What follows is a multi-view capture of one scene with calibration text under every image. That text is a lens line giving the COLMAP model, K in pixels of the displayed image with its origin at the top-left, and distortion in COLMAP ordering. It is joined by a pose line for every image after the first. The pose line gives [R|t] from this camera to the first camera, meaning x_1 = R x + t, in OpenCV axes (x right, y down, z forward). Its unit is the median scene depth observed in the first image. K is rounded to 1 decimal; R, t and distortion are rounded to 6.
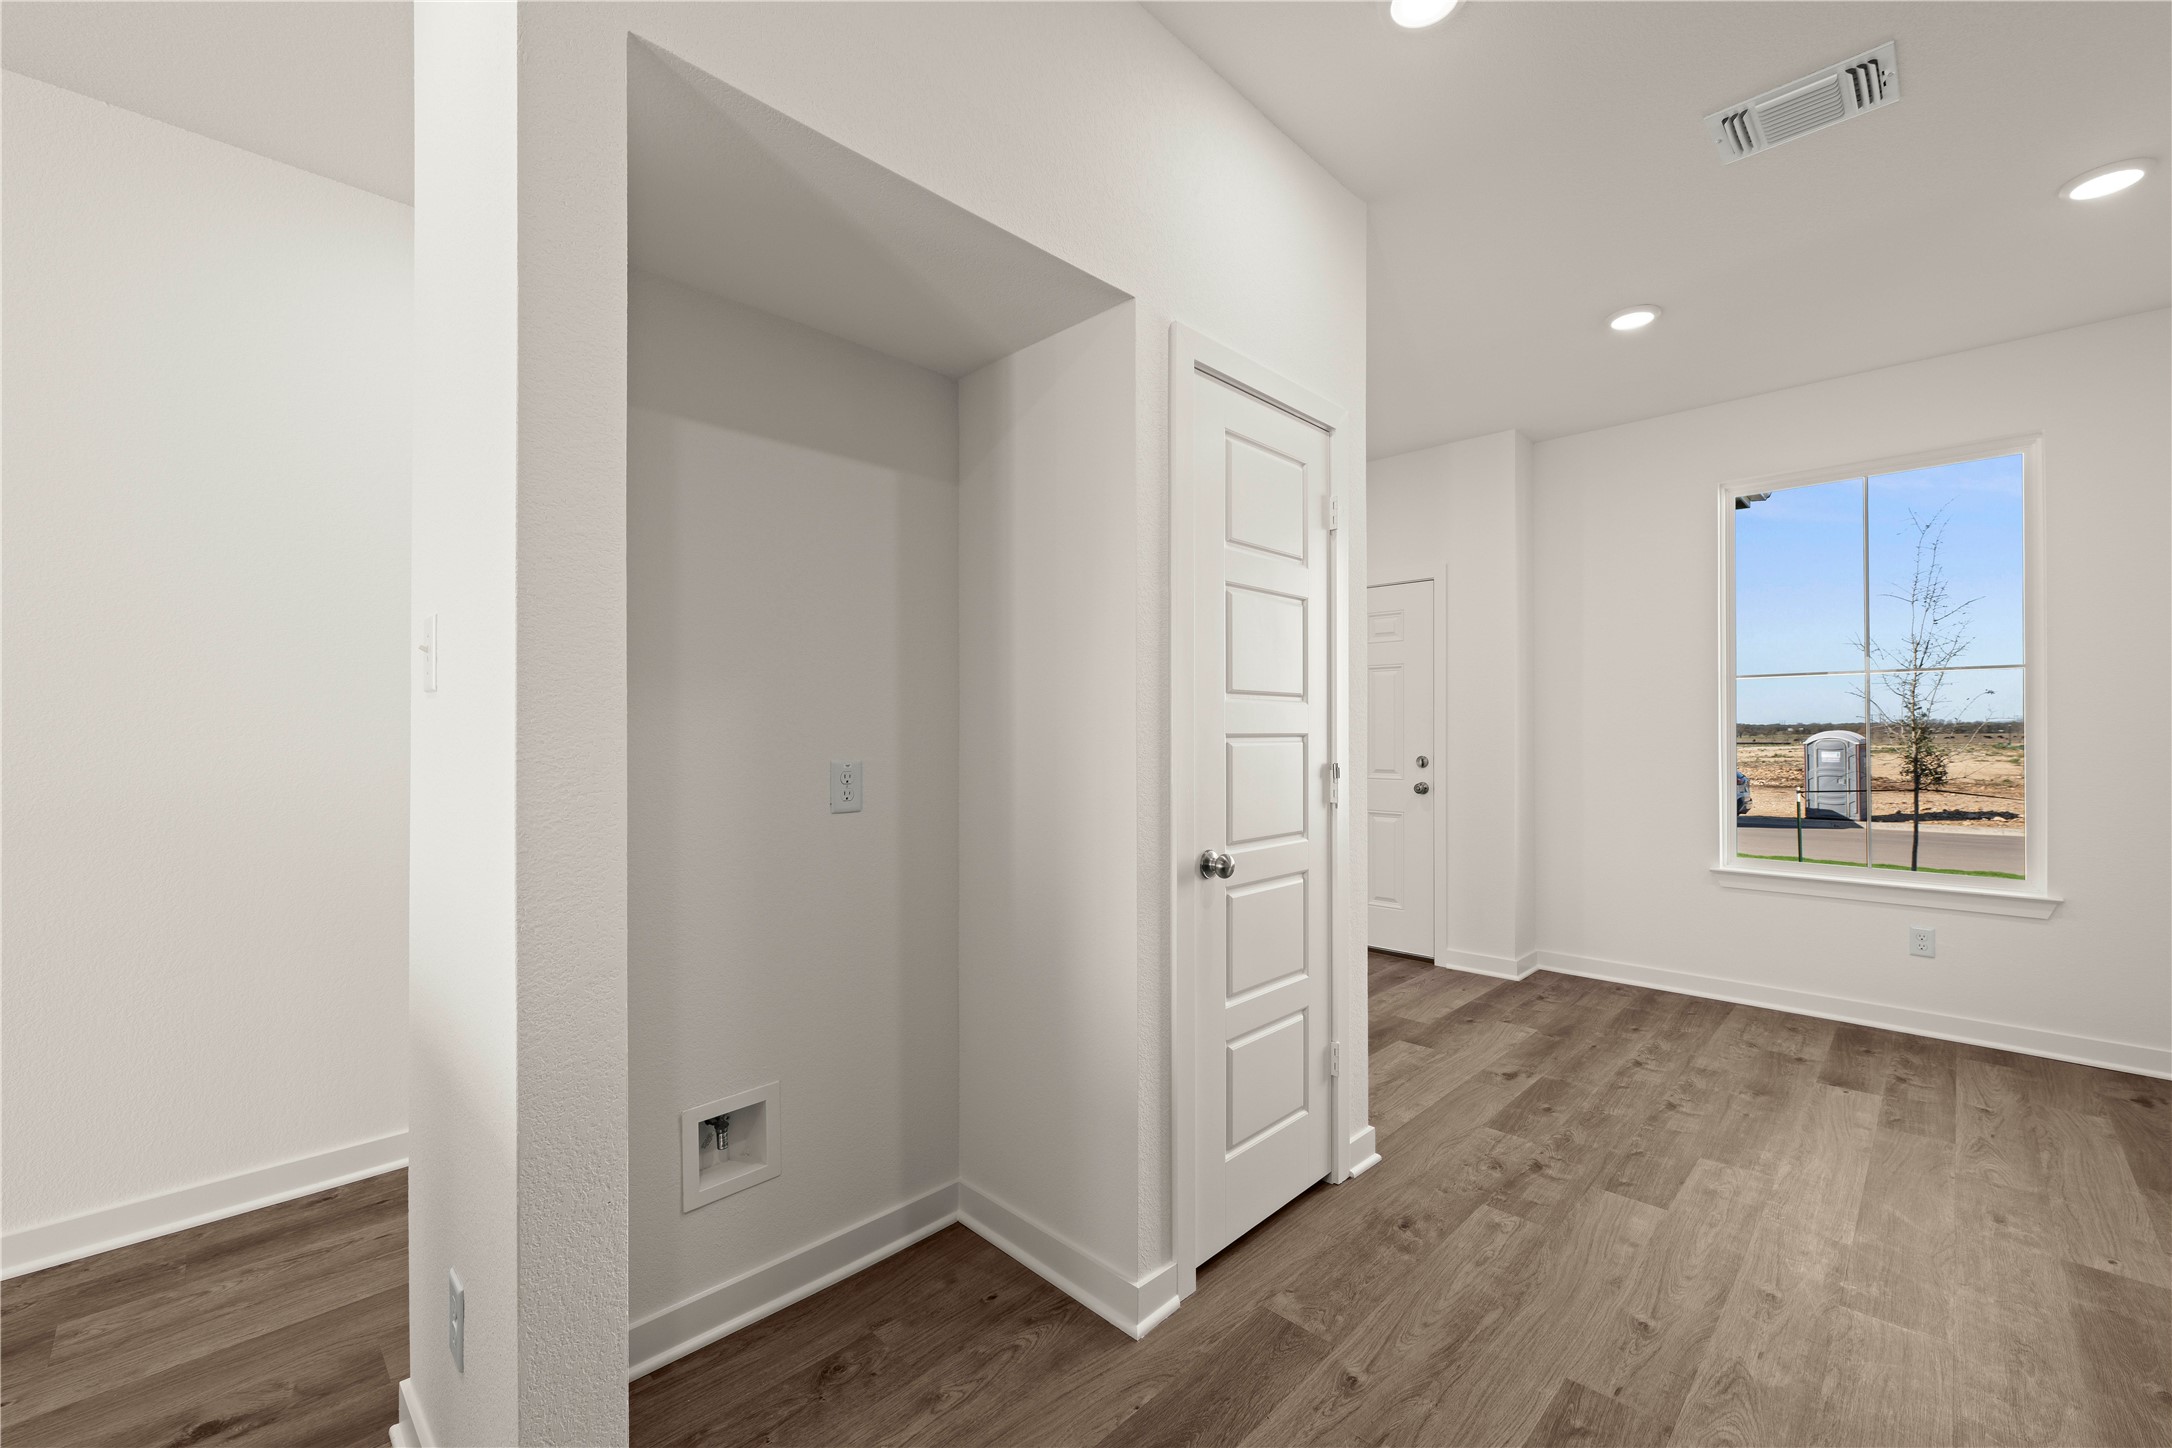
lens RADIAL K [[883.7, 0, 1100.4], [0, 883.7, 726.3], [0, 0, 1]] dist [-0.000336, -0.000105]
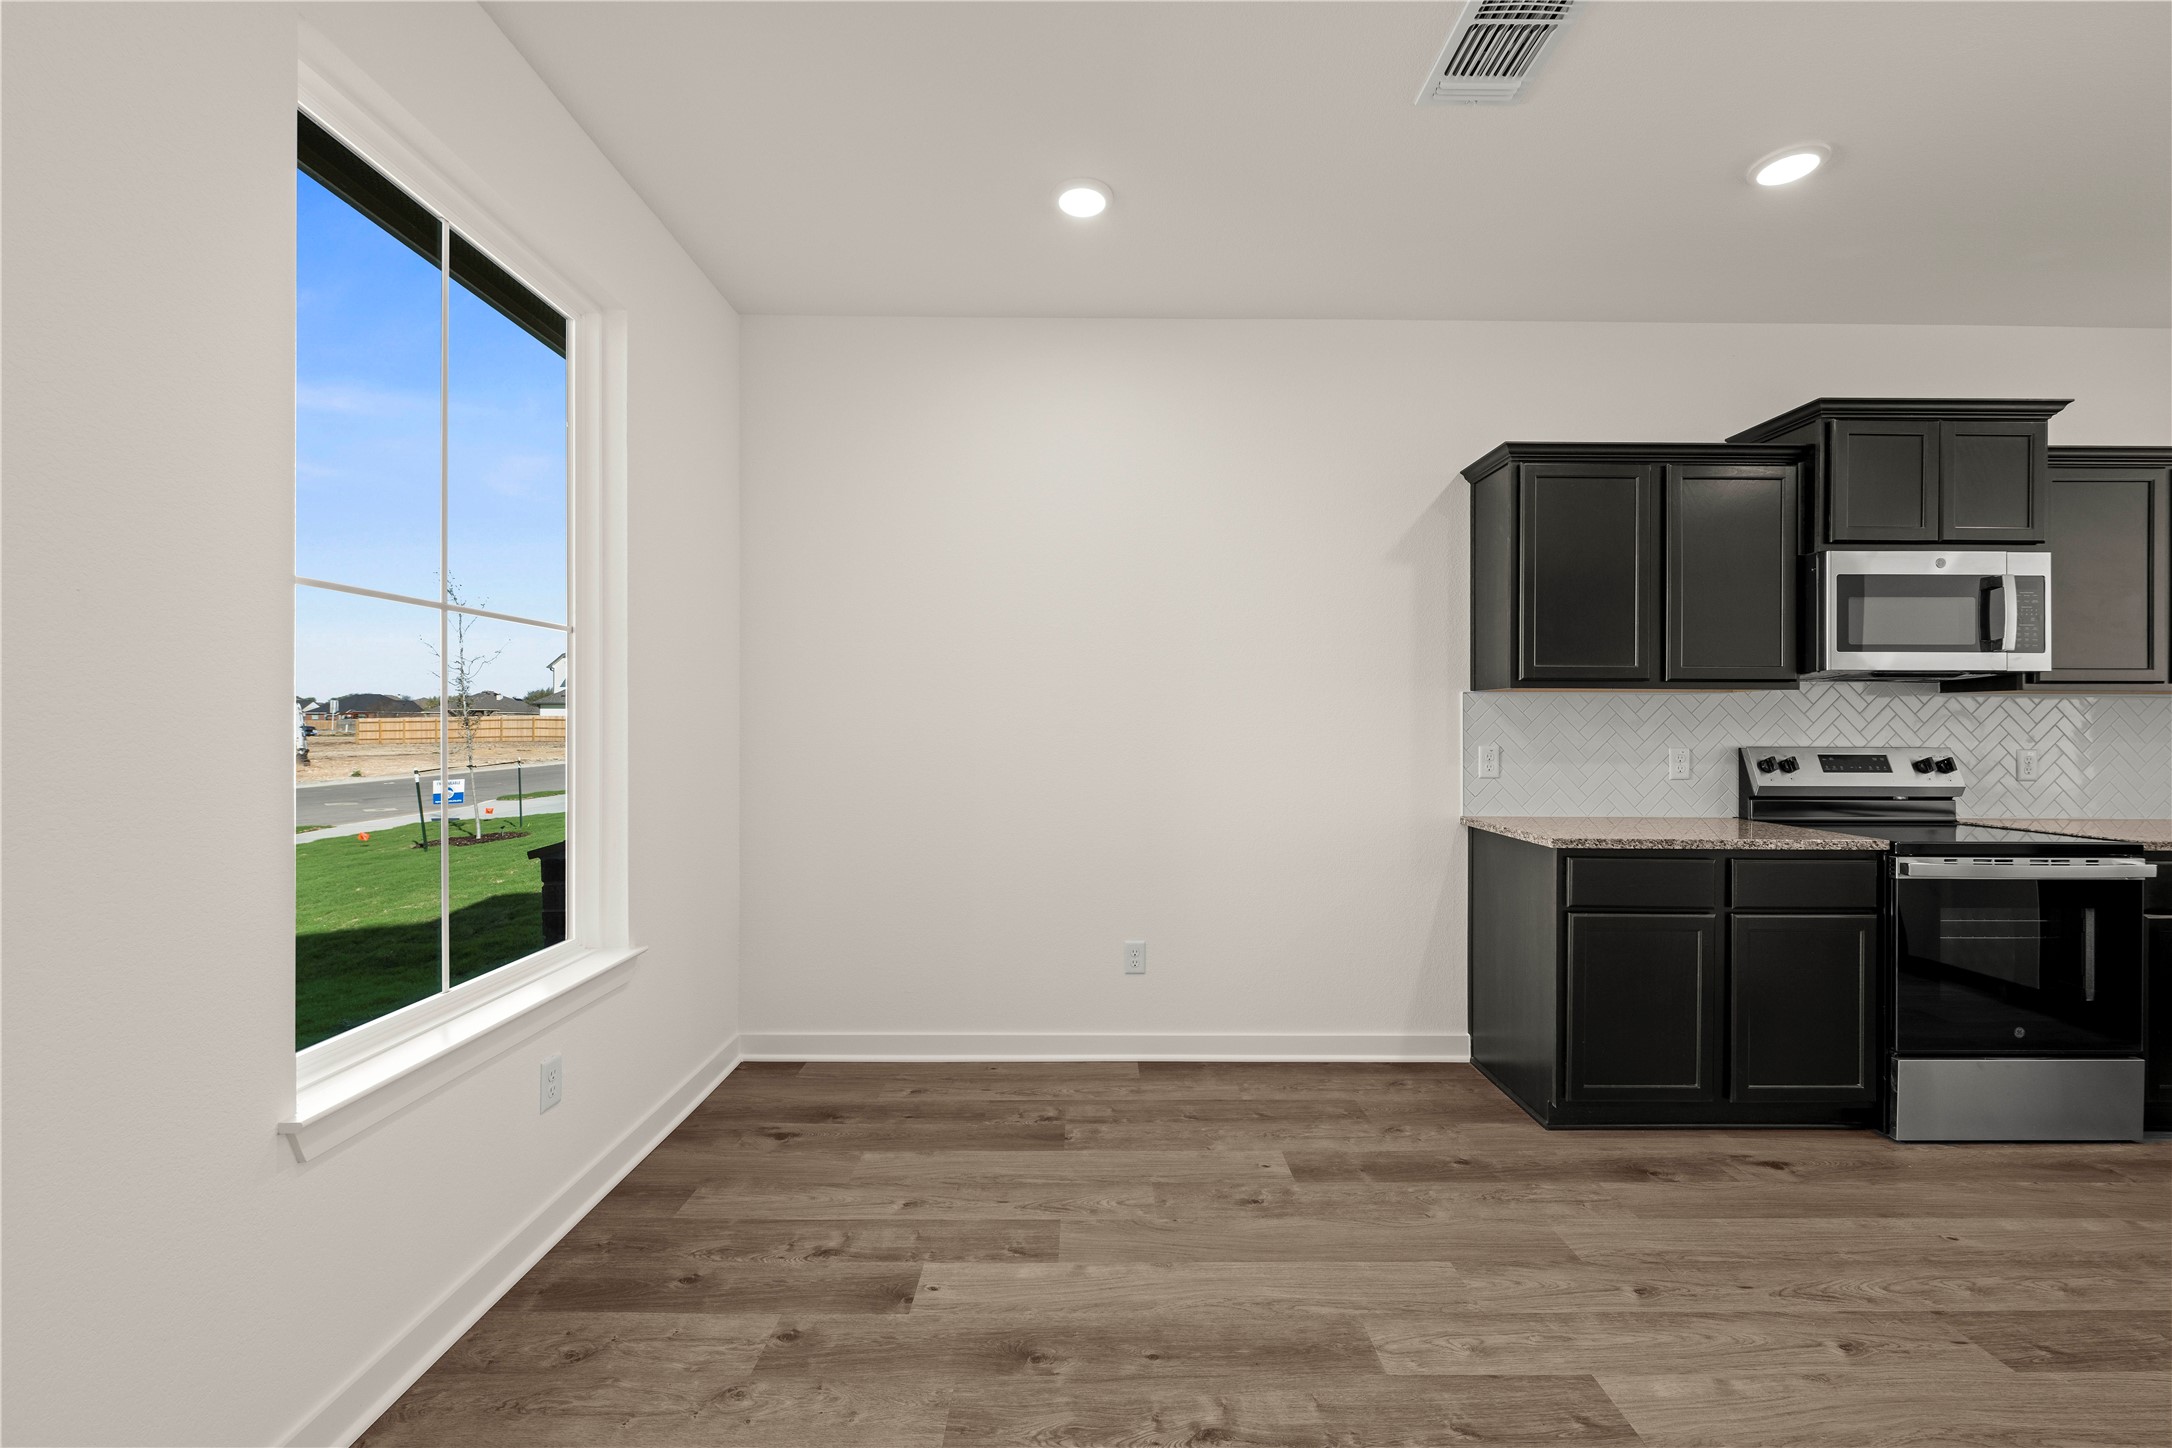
lens RADIAL K [[883.7, 0, 1092.1], [0, 883.7, 721.3], [0, 0, 1]] dist [-0.000336, -0.000105]
pose [[-0.702272, -0.000667, 0.711908, 0.312434], [-0.008161, 0.999941, -0.007113, 0.005760], [-0.711862, -0.010805, -0.702236, 1.397606]]
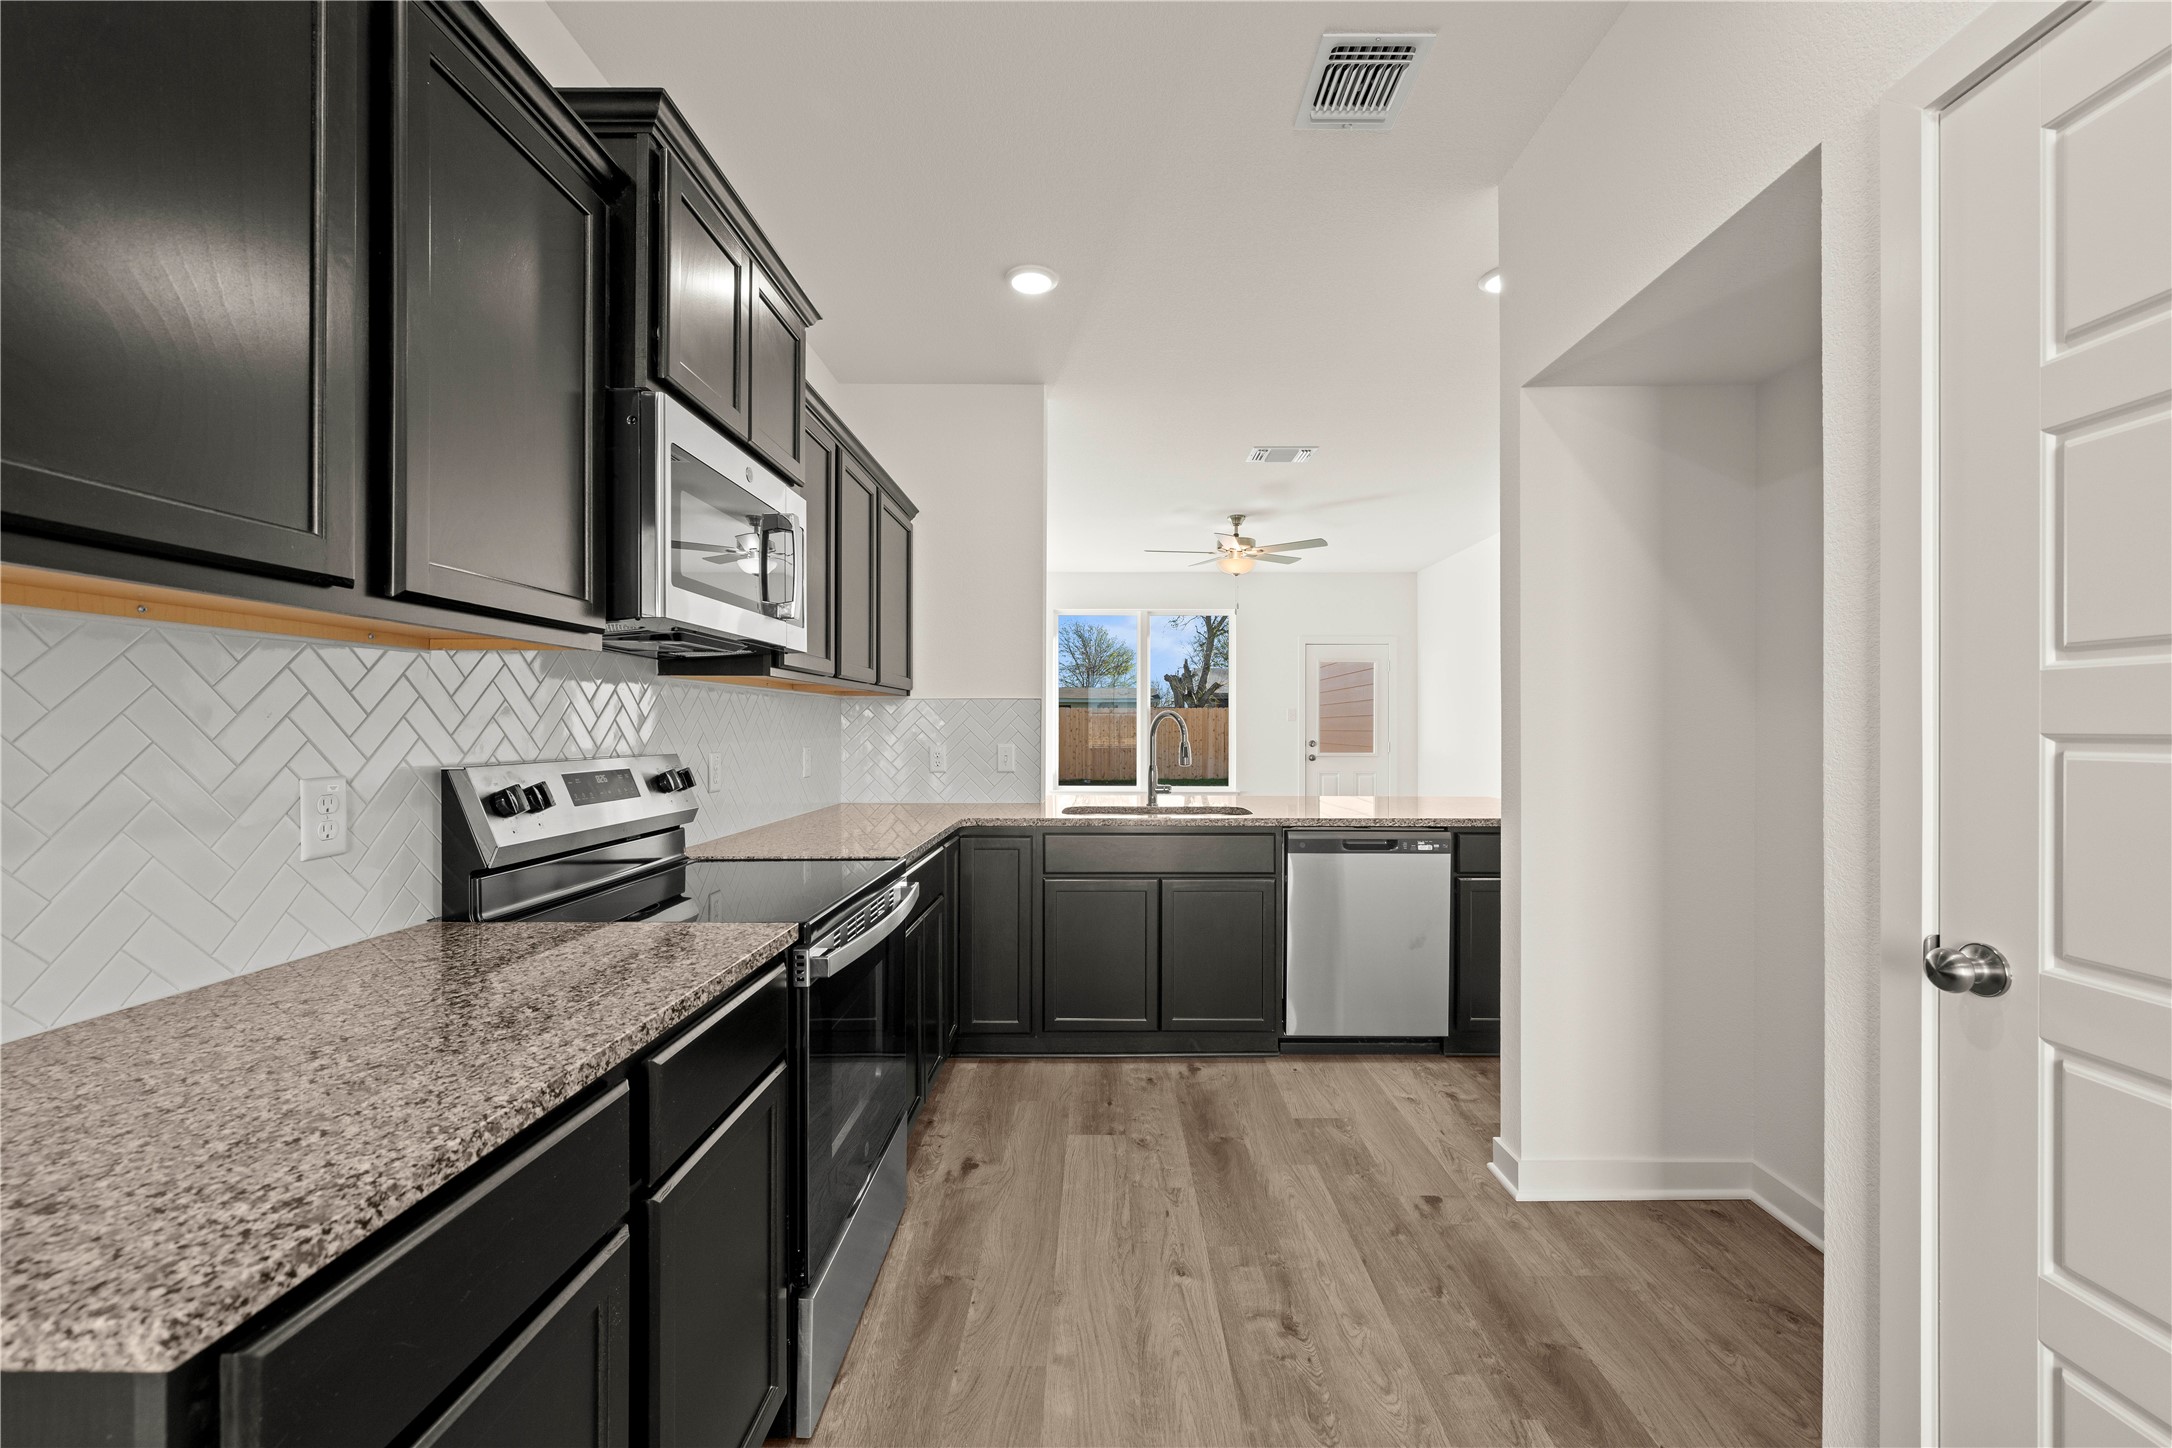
lens RADIAL K [[883.7, 0, 1101.1], [0, 883.7, 721.1], [0, 0, 1]] dist [-0.000336, -0.000105]
pose [[-0.722833, -0.002586, -0.691018, 0.607864], [0.005078, 0.999946, -0.009054, 0.002665], [0.691004, -0.010054, -0.722781, 0.689292]]
